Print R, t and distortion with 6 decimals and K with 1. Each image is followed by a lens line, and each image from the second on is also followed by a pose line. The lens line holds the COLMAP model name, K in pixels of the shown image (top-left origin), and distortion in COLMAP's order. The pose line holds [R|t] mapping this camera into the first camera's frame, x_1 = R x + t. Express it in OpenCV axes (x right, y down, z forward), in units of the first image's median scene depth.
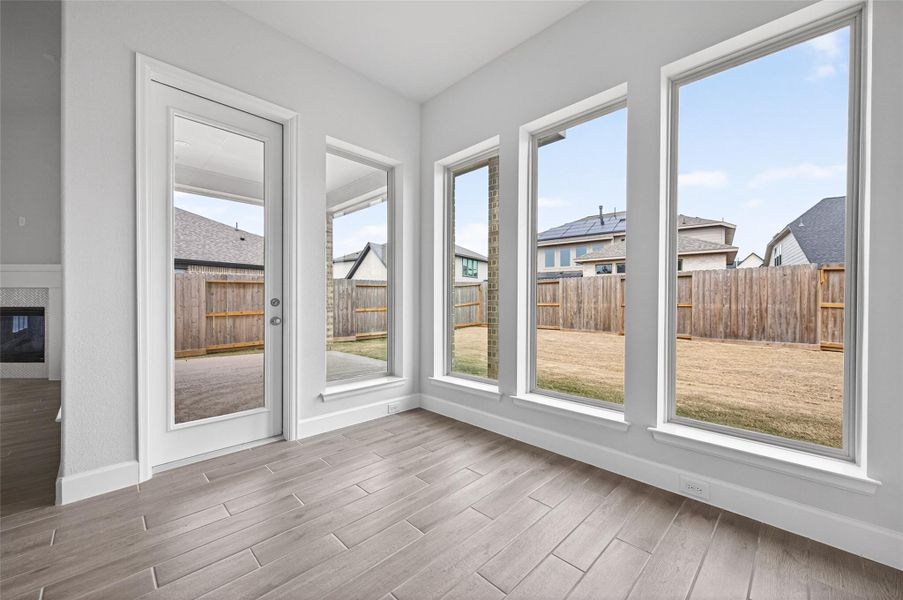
lens RADIAL K [[346.8, 0, 451.2], [0, 346.8, 301.6], [0, 0, 1]] dist [-0.001350, 0.000564]
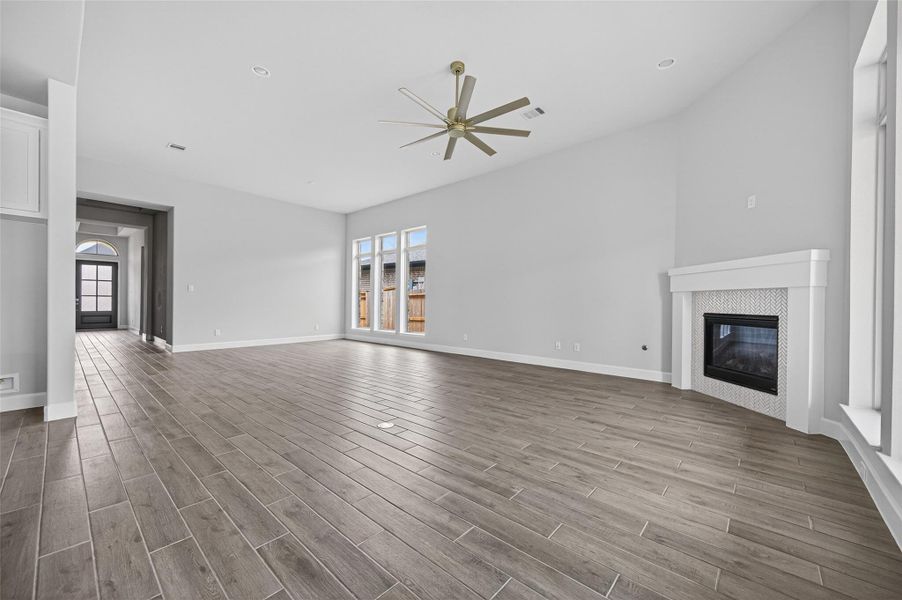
lens RADIAL K [[346.4, 0, 447.9], [0, 346.4, 302.2], [0, 0, 1]] dist [-0.001350, 0.000564]
pose [[0.038426, -0.004353, -0.999252, -0.223952], [-0.006196, 0.999970, -0.004595, -0.002048], [0.999242, 0.006368, 0.038397, 0.138306]]
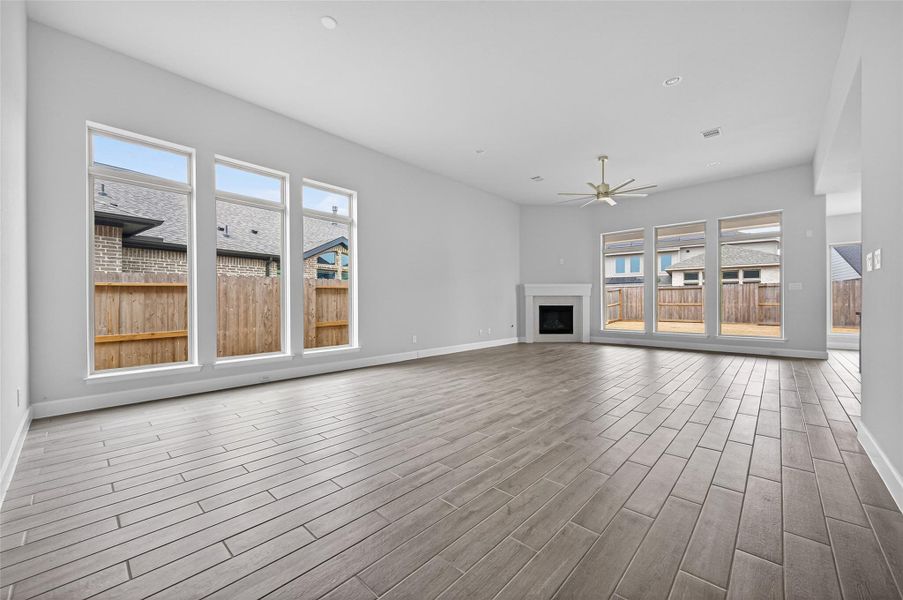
lens RADIAL K [[346.8, 0, 448.7], [0, 346.8, 302.8], [0, 0, 1]] dist [-0.001350, 0.000564]
pose [[0.999520, -0.003745, 0.030765, -0.833952], [0.003768, 0.999993, -0.000713, -0.000560], [-0.030762, 0.000828, 0.999526, -0.395048]]
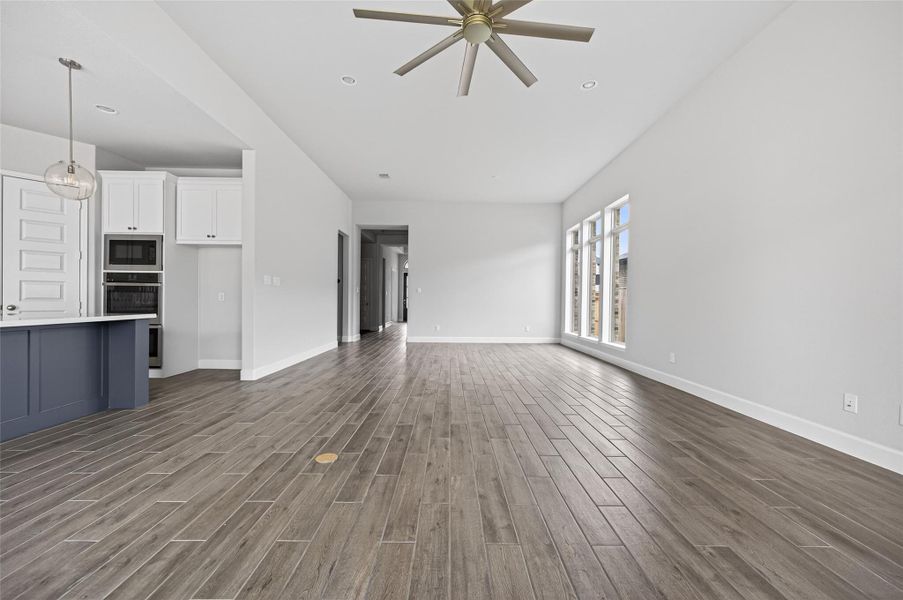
lens RADIAL K [[346.8, 0, 453.5], [0, 346.8, 302.4], [0, 0, 1]] dist [-0.001350, 0.000564]
pose [[-0.704249, -0.007627, -0.709912, -0.400568], [-0.011125, 0.999938, 0.000294, -0.001572], [0.709866, 0.008105, -0.704290, 0.301255]]
